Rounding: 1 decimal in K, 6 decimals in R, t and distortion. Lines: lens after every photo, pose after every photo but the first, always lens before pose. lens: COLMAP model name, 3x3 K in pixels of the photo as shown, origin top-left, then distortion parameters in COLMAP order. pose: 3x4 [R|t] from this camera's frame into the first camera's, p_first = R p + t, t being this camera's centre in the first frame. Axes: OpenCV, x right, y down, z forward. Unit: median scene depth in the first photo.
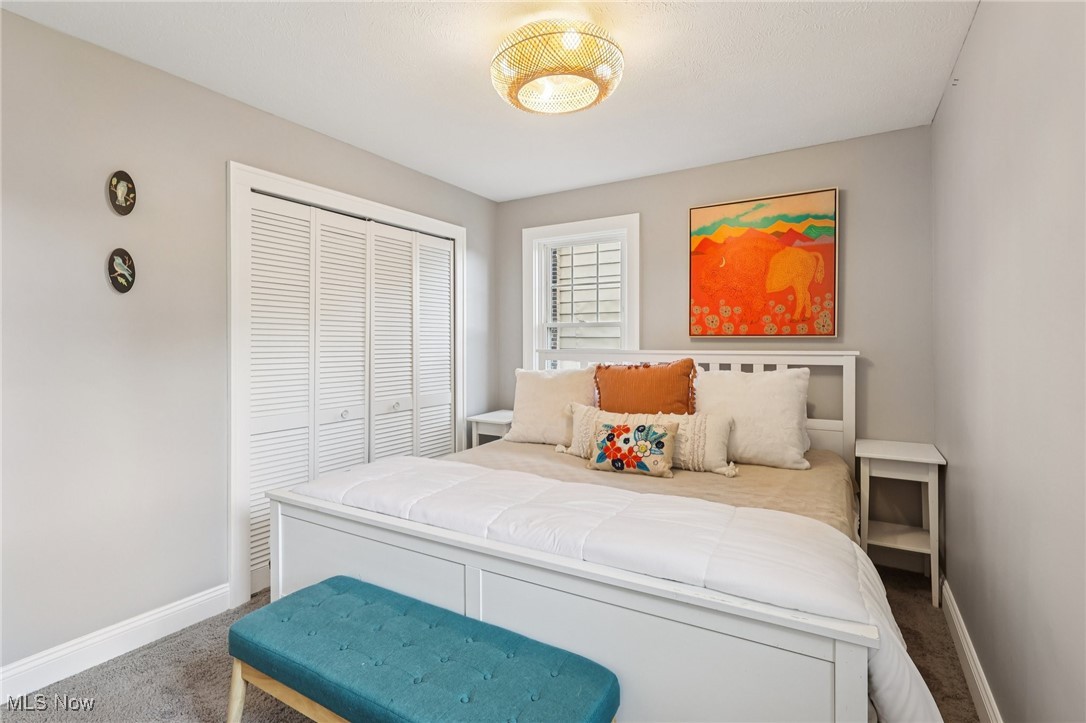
lens RADIAL K [[514.6, 0, 543.7], [0, 514.6, 343.8], [0, 0, 1]] dist [-0.003685, 0.000658]
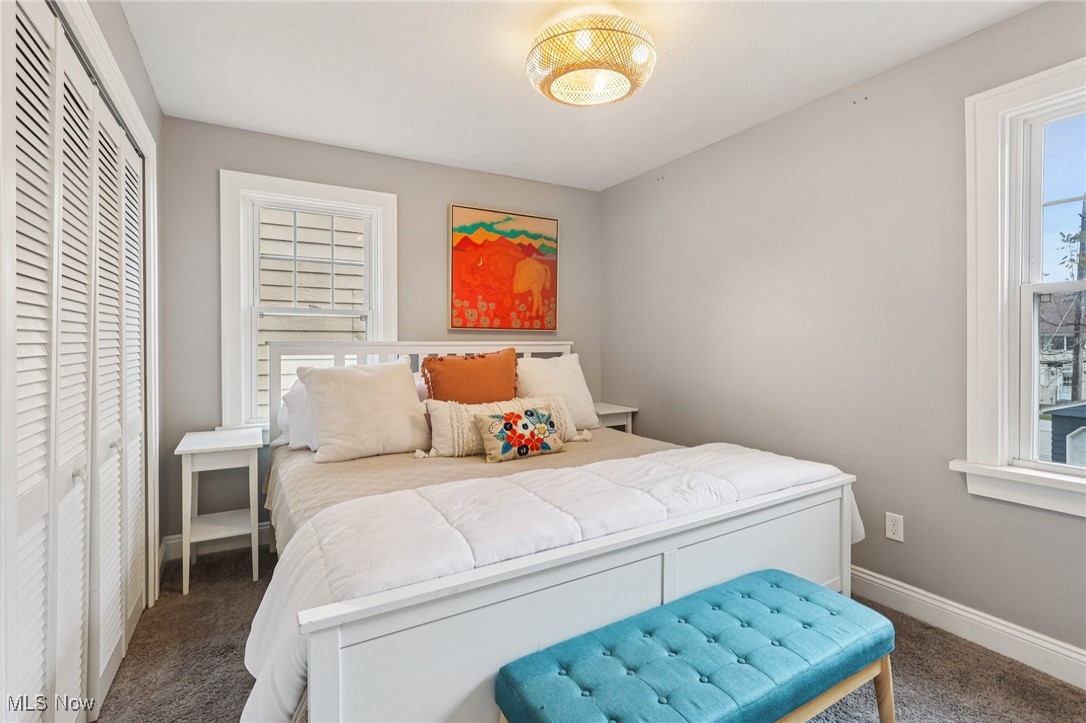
lens RADIAL K [[514.6, 0, 524.3], [0, 514.6, 343.9], [0, 0, 1]] dist [-0.003685, 0.000658]
pose [[0.479449, -0.002632, 0.877566, -0.621321], [-0.000620, 0.999994, 0.003338, 0.015252], [-0.877569, -0.002145, 0.479445, 0.417245]]
